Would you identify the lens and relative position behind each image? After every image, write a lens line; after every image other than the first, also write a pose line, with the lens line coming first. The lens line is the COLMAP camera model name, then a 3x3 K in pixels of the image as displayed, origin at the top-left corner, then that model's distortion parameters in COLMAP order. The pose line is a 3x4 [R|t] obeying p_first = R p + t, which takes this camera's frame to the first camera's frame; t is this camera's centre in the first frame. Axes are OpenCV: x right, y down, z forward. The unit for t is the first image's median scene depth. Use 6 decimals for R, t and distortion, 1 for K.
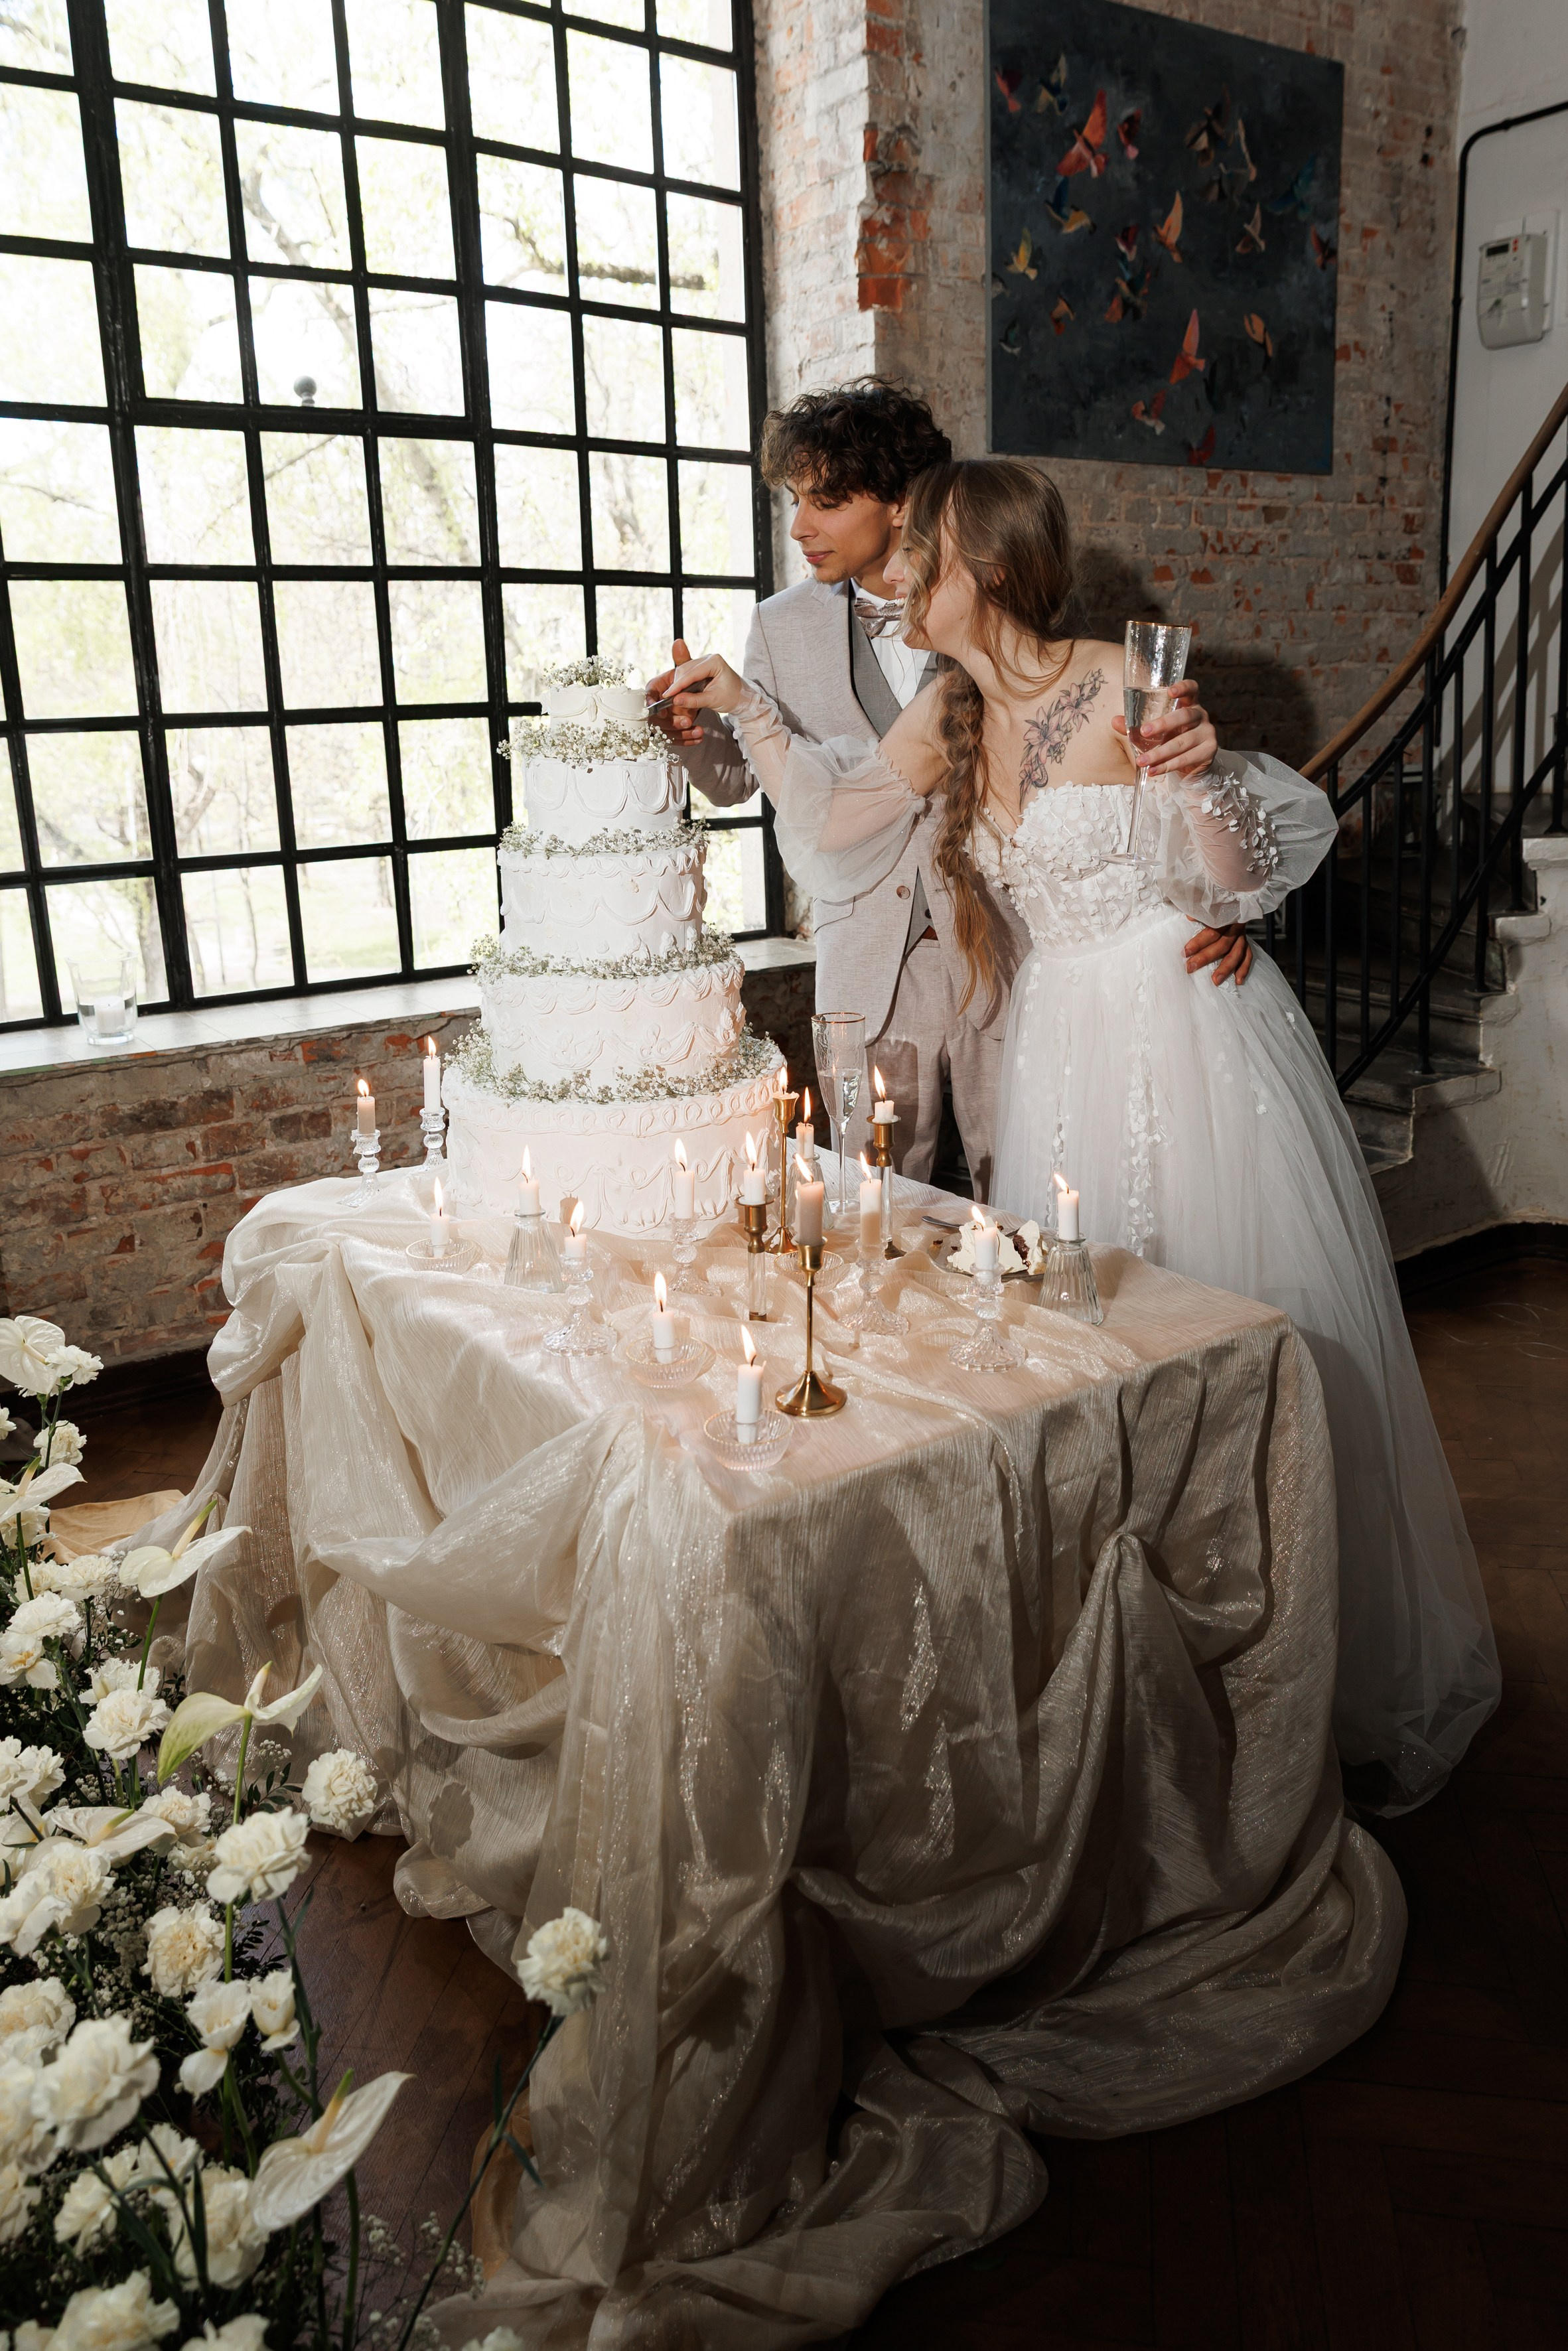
lens RADIAL K [[1727.1, 0, 821.1], [0, 1727.1, 1056.0], [0, 0, 1]] dist [0.007976, -0.010672]
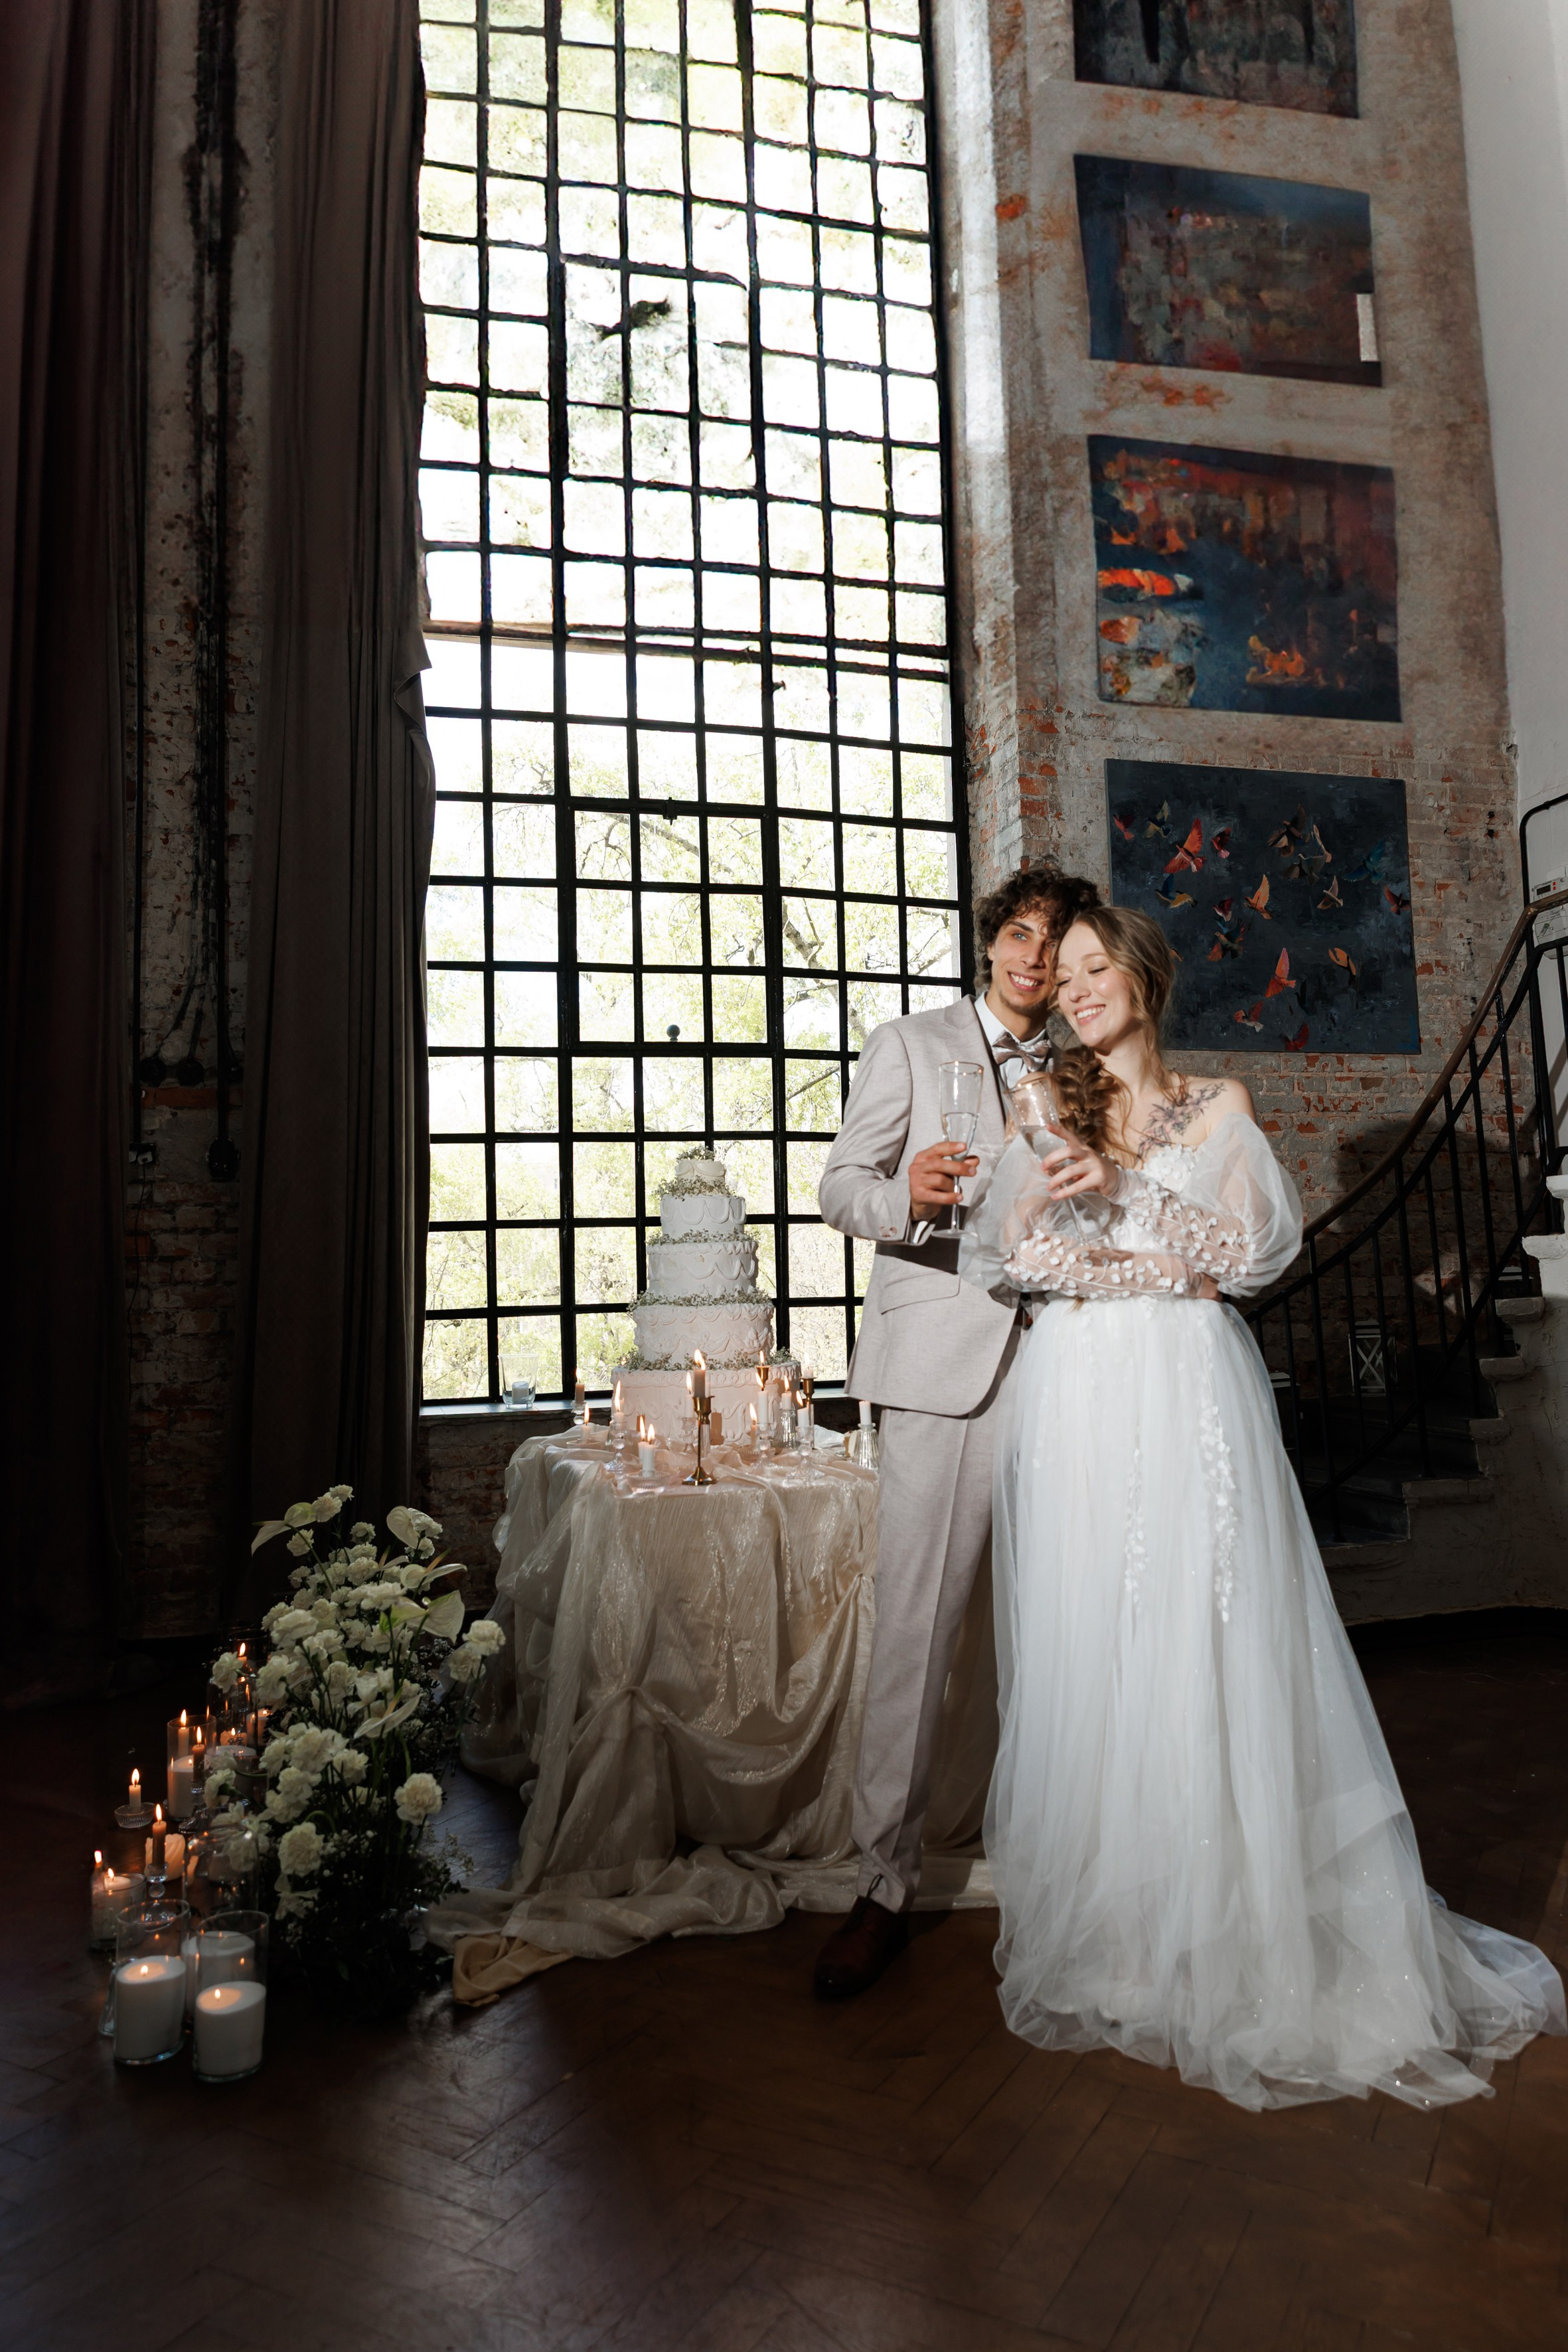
lens RADIAL K [[1573.0, 0, 784.0], [0, 1573.0, 1176.0], [0, 0, 1]] dist [0.012061, -0.003941]
pose [[0.942484, -0.024439, -0.333357, 0.278669], [-0.069466, 0.961226, -0.266868, 0.135376], [0.326953, 0.274676, 0.904243, -0.281028]]
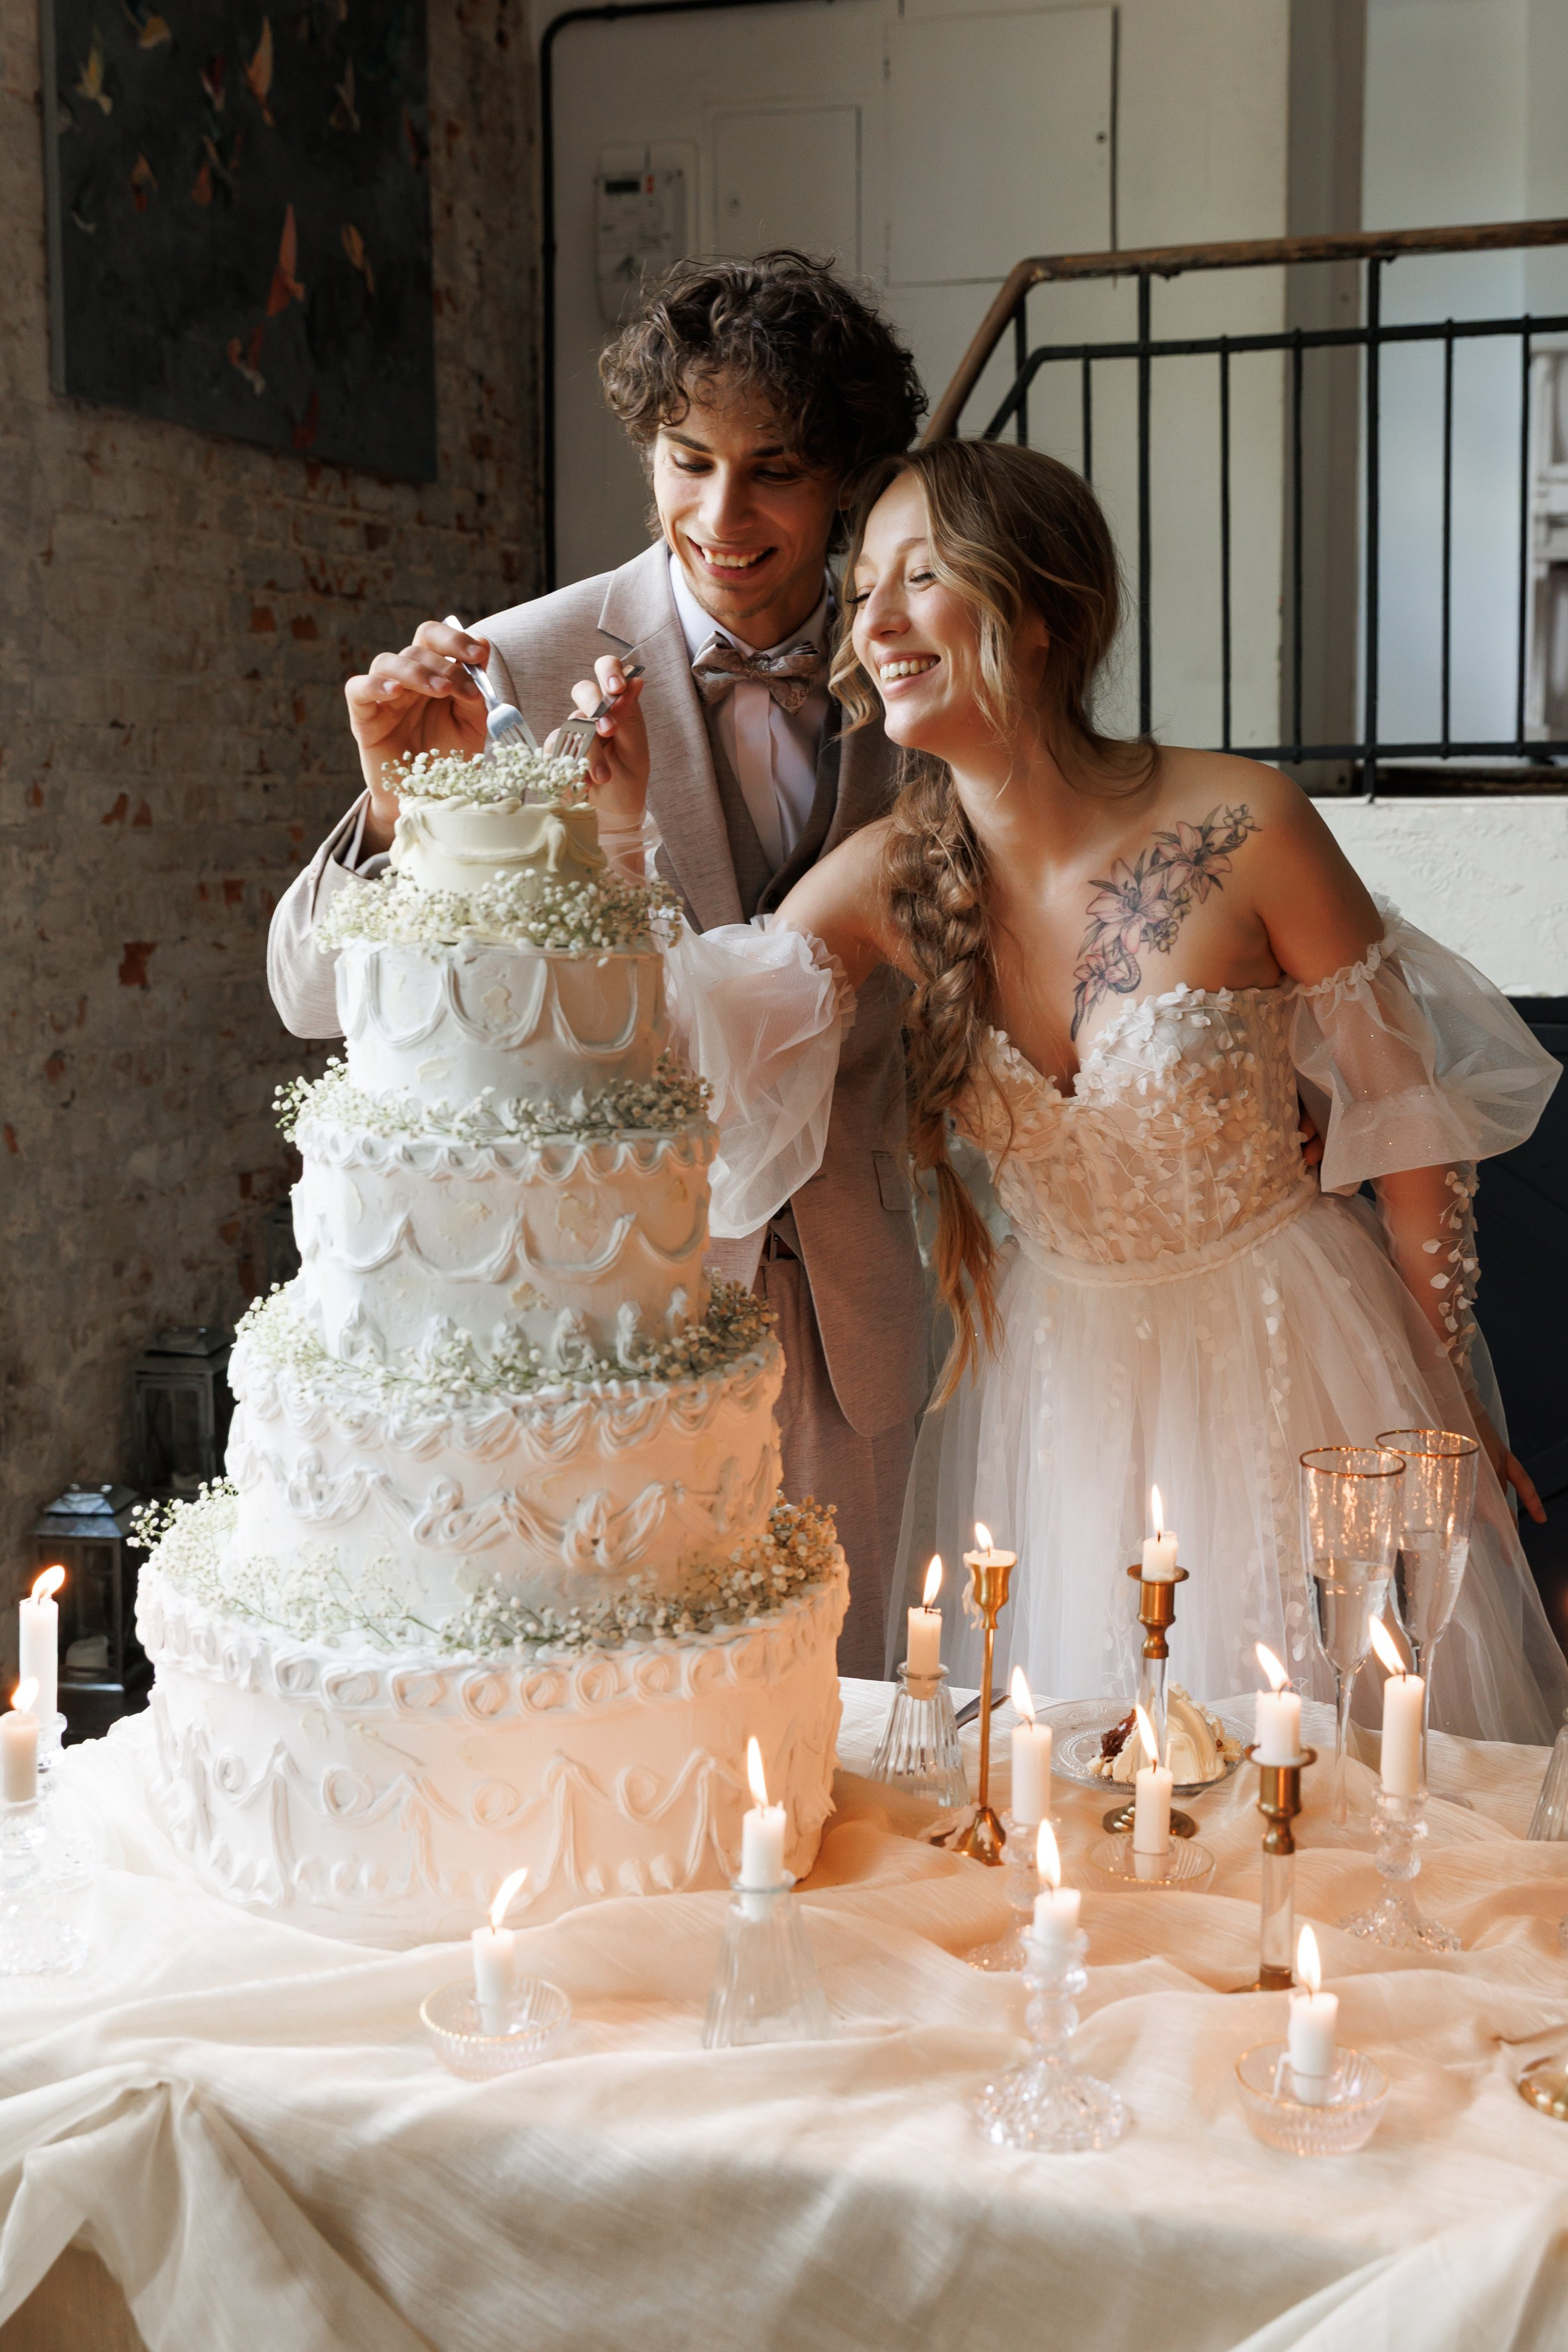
lens RADIAL K [[2751.0, 0, 808.4], [0, 2751.0, 1125.5], [0, 0, 1]] dist [-0.021437, 0.018468]
pose [[0.779264, -0.052054, 0.624530, -0.292506], [0.109435, 0.992536, -0.053821, -0.035277], [-0.617066, 0.110286, 0.779144, 0.173515]]
